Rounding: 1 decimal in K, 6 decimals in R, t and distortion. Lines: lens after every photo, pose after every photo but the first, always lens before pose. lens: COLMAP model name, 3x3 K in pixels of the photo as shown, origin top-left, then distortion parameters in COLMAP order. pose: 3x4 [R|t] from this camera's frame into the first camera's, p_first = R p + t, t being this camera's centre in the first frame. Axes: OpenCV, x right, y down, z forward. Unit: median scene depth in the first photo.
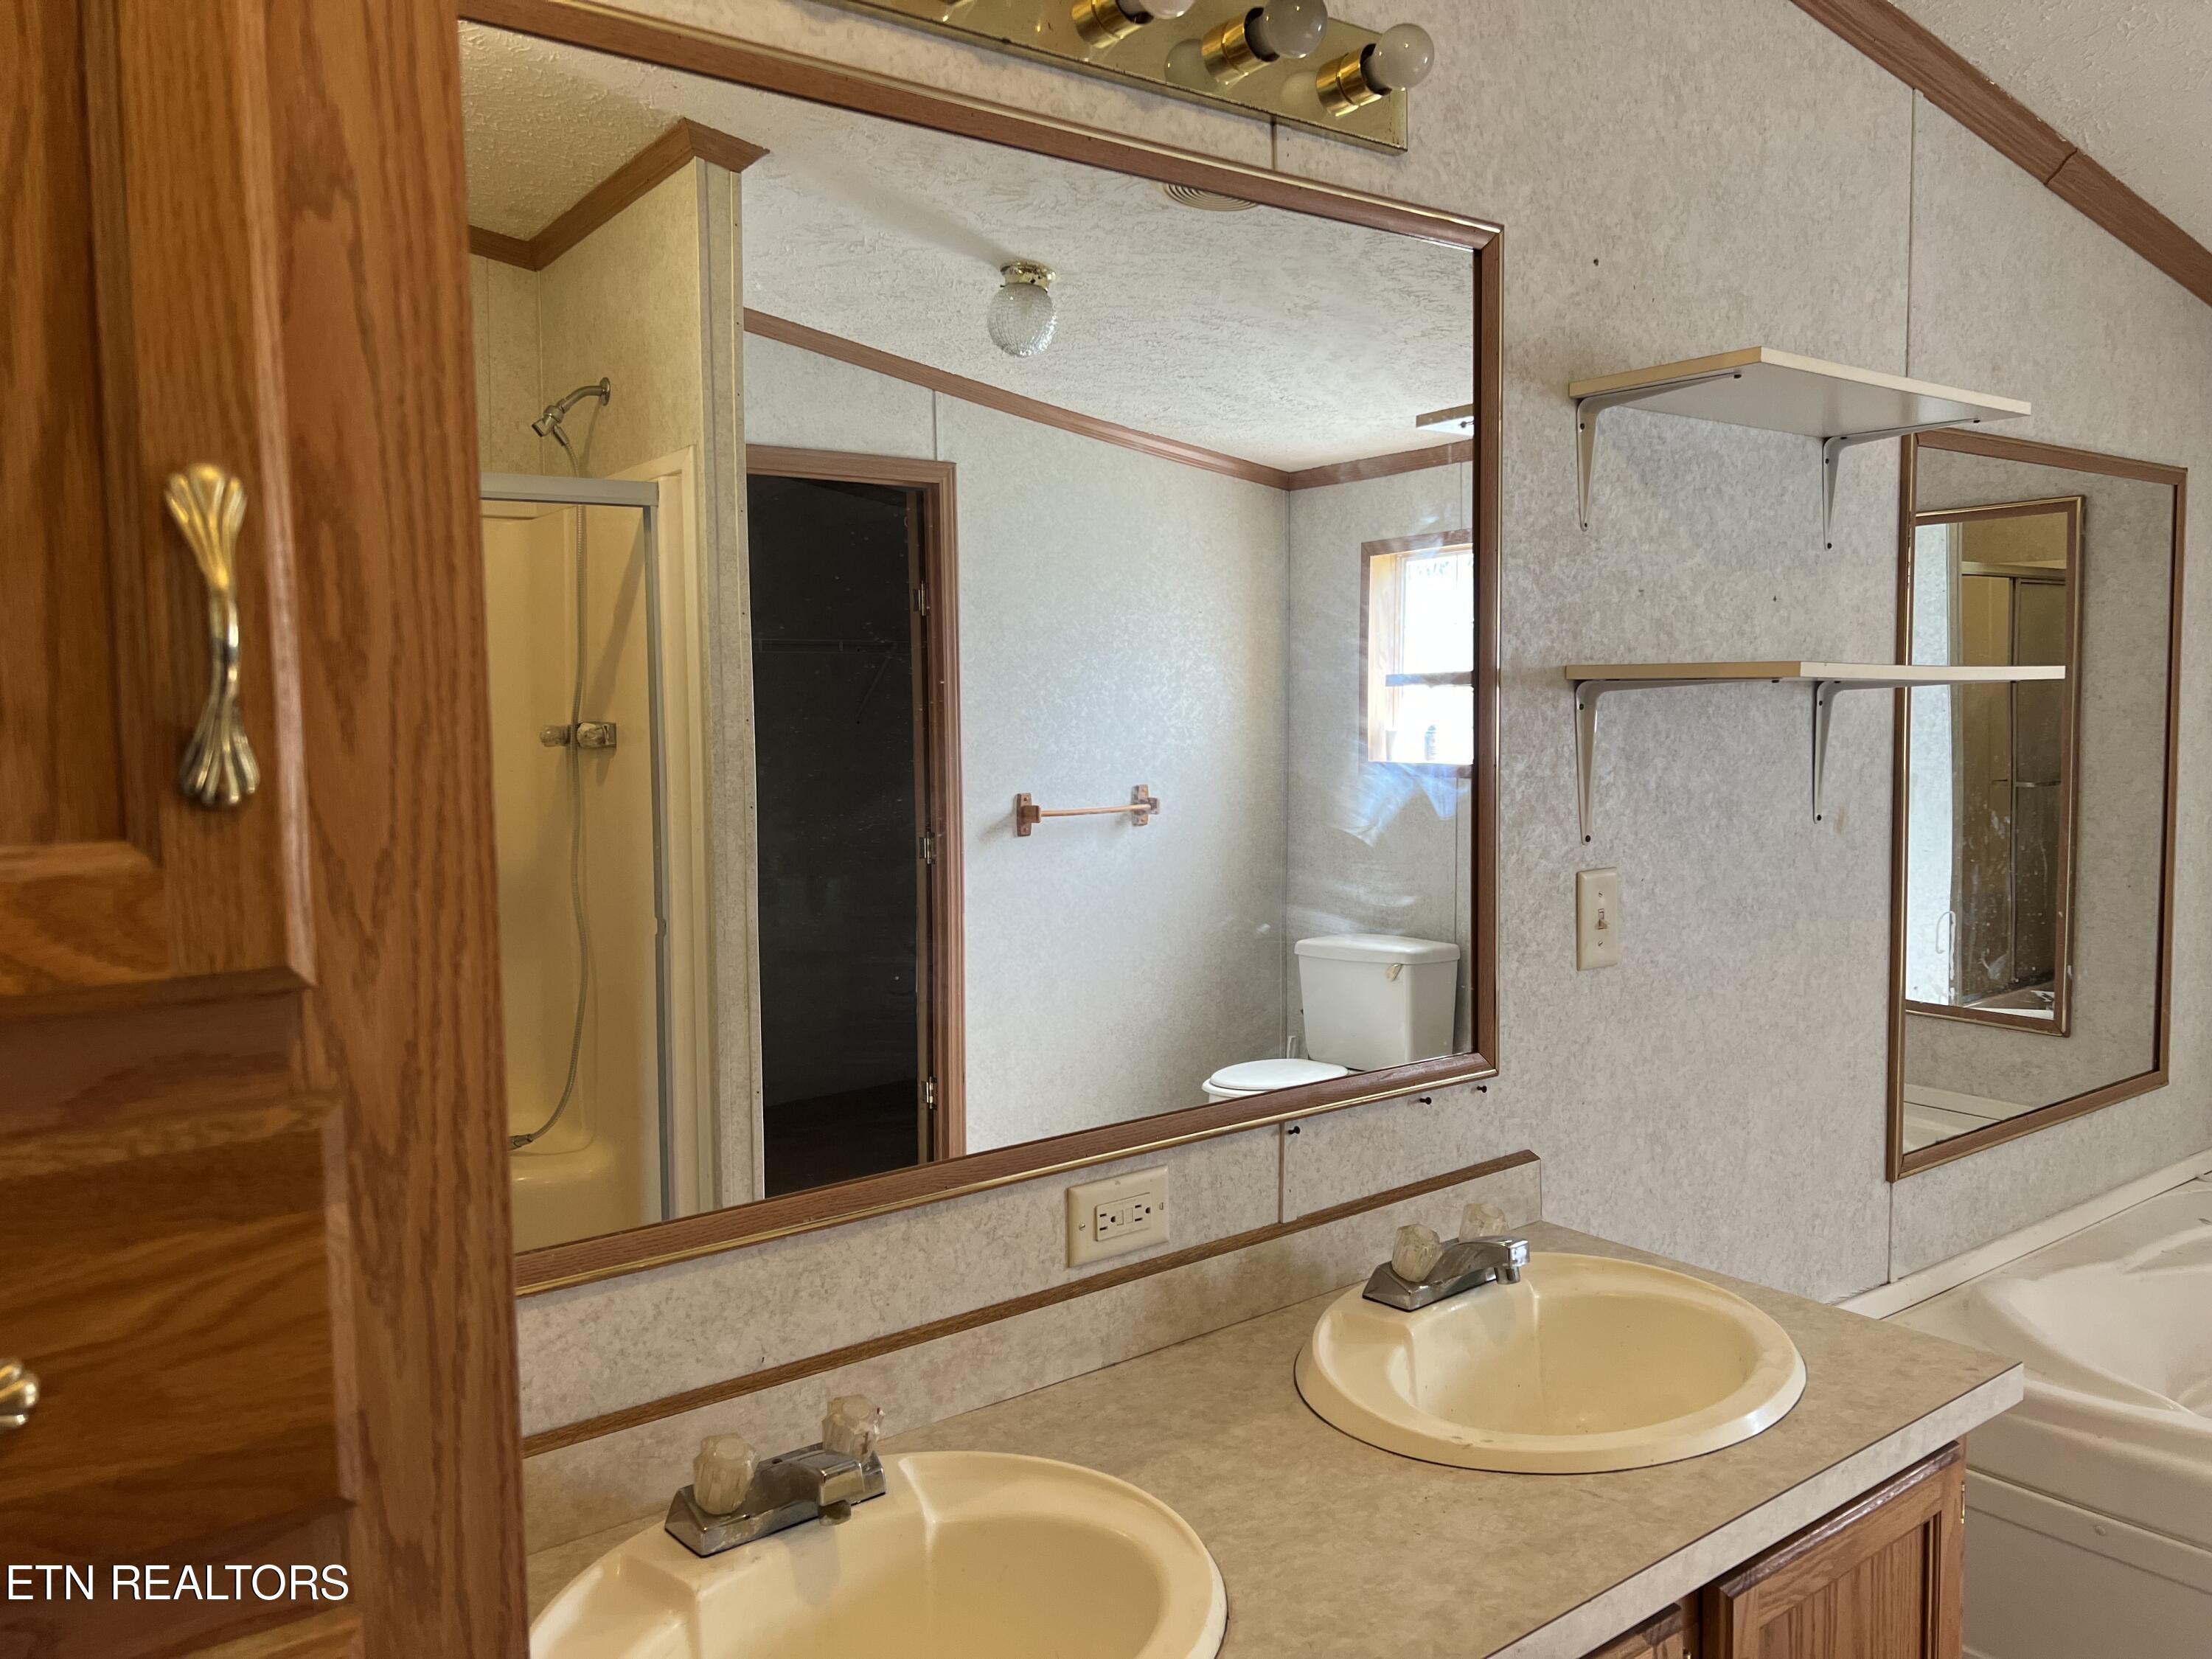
lens RADIAL K [[1653.7, 0, 1106.0], [0, 1653.7, 829.5], [0, 0, 1]] dist [0.034572, -0.004872]
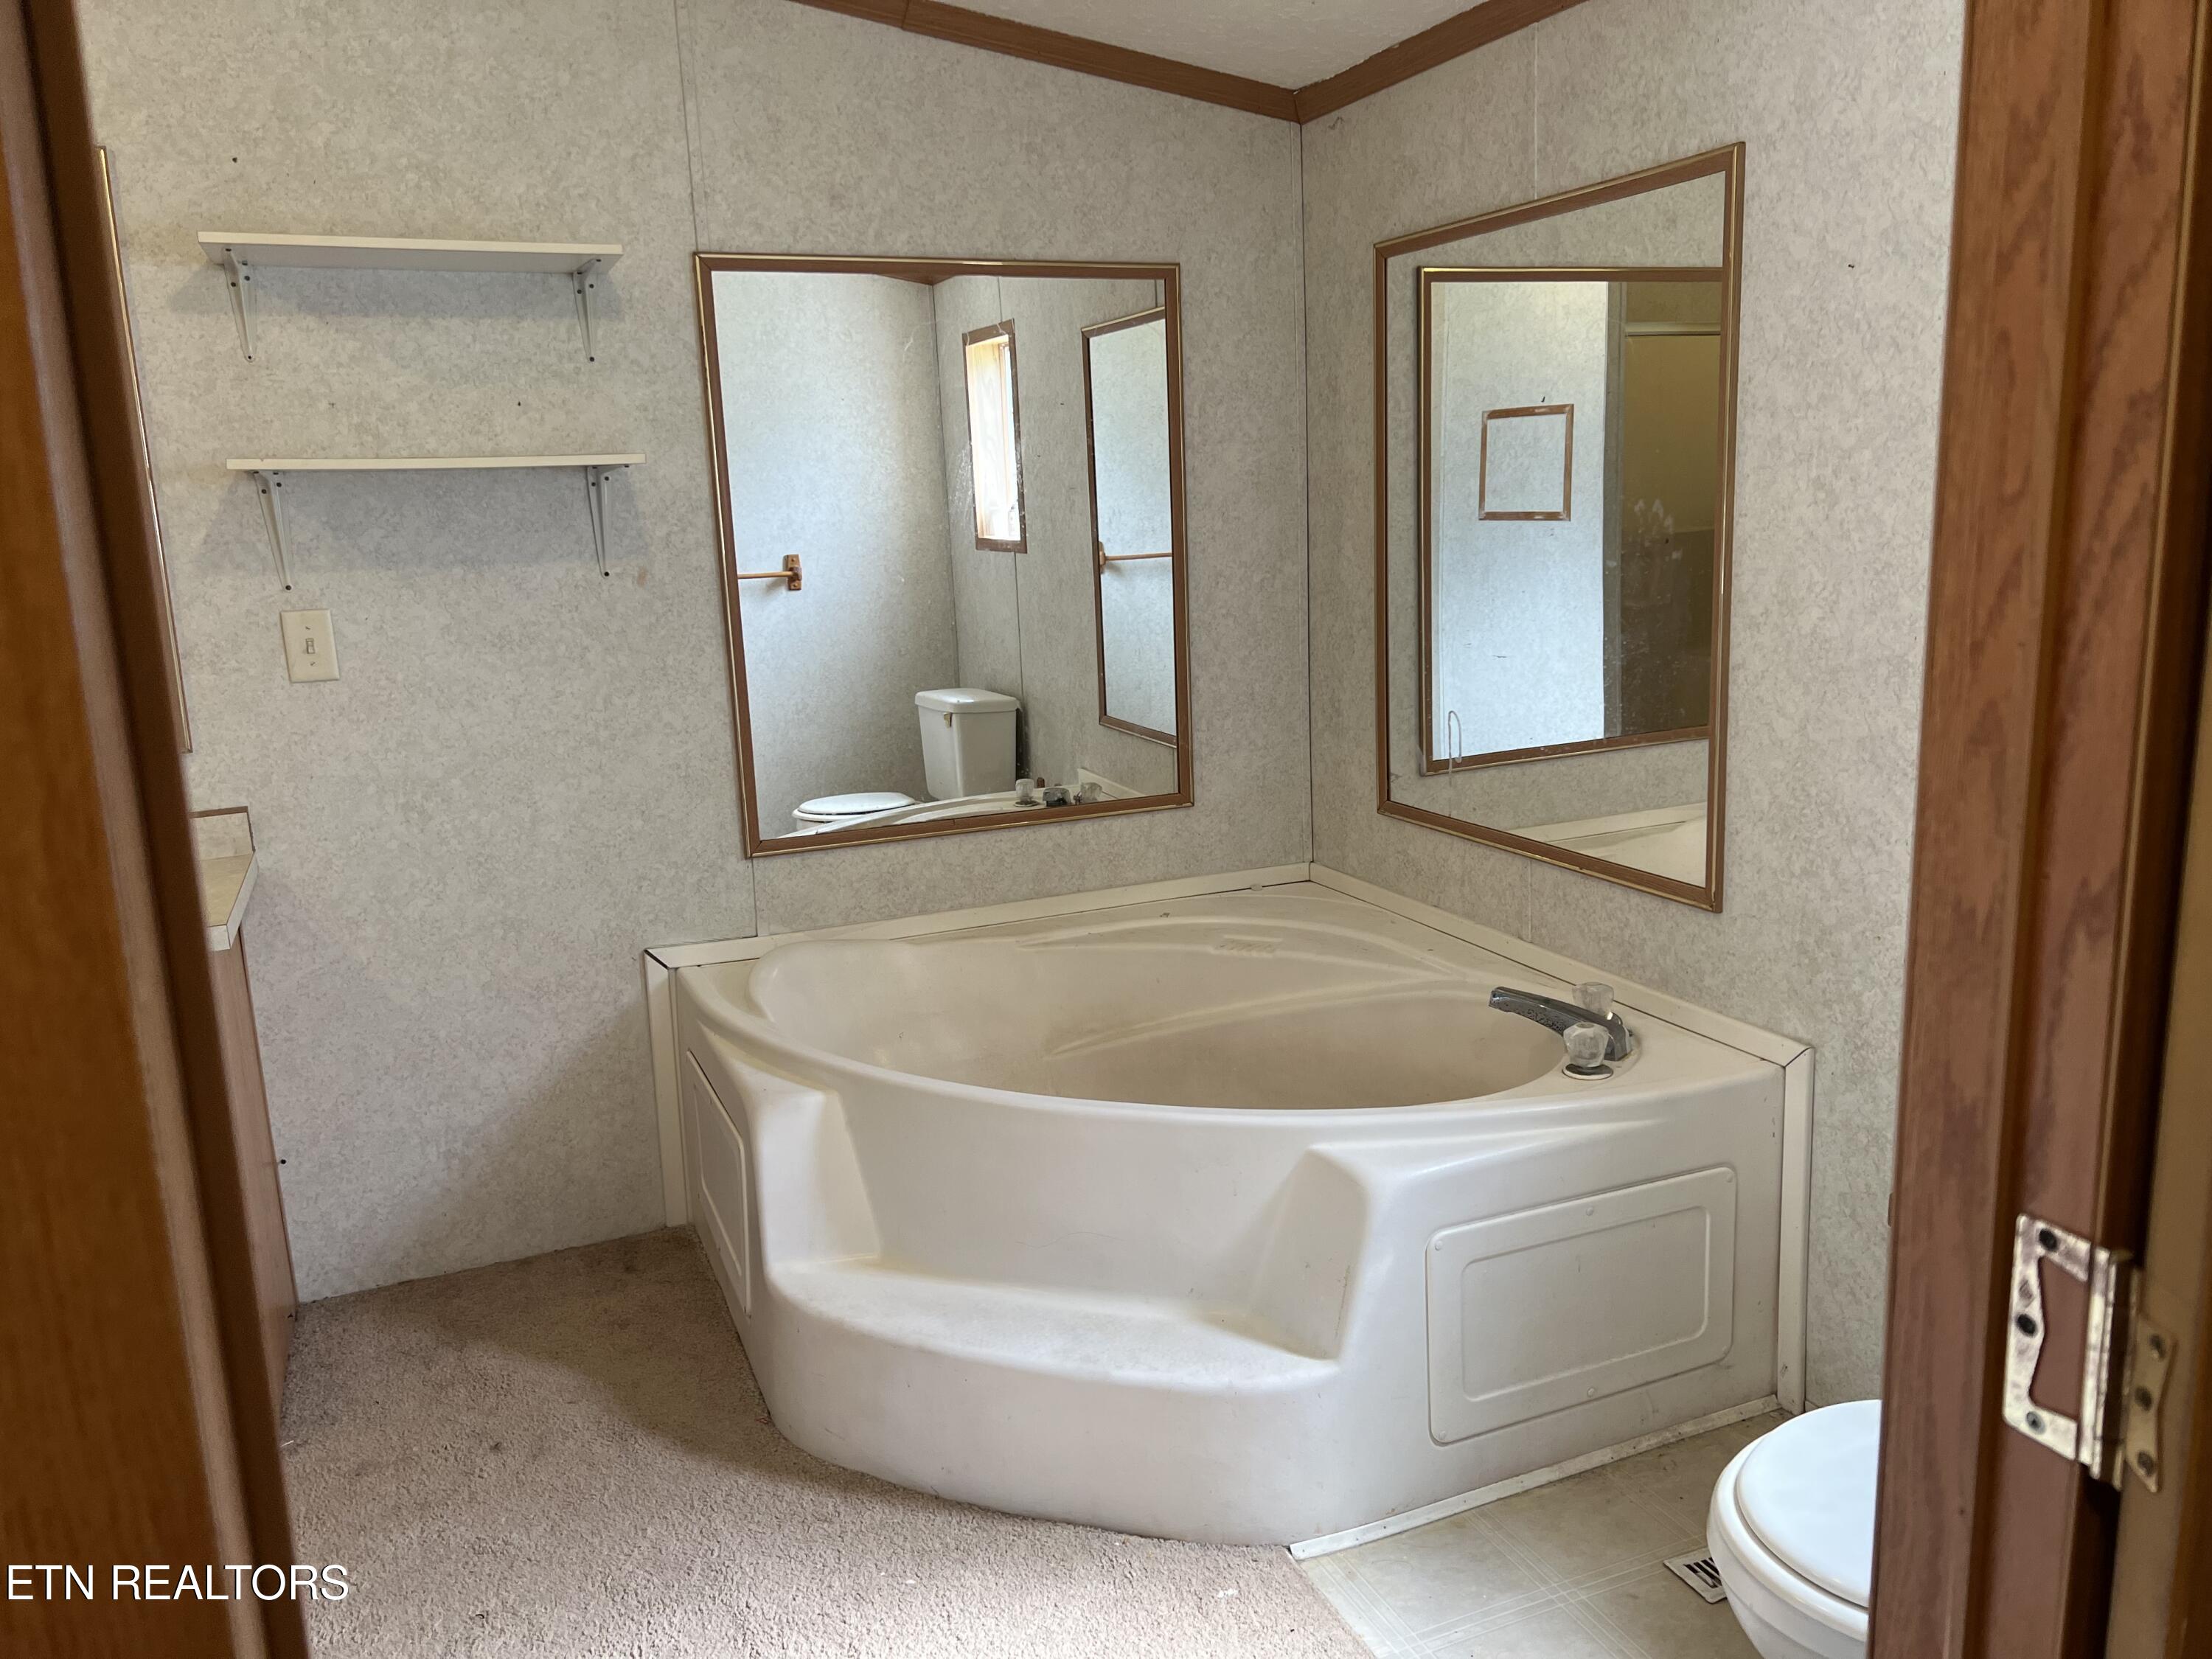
lens RADIAL K [[1694.8, 0, 1106.0], [0, 1694.8, 829.5], [0, 0, 1]] dist [0.049193, -0.049246]
pose [[0.971757, 0.031067, -0.233929, 1.175621], [0.000082, 0.991252, 0.131984, 0.015810], [0.235983, -0.128275, 0.963254, -0.226678]]
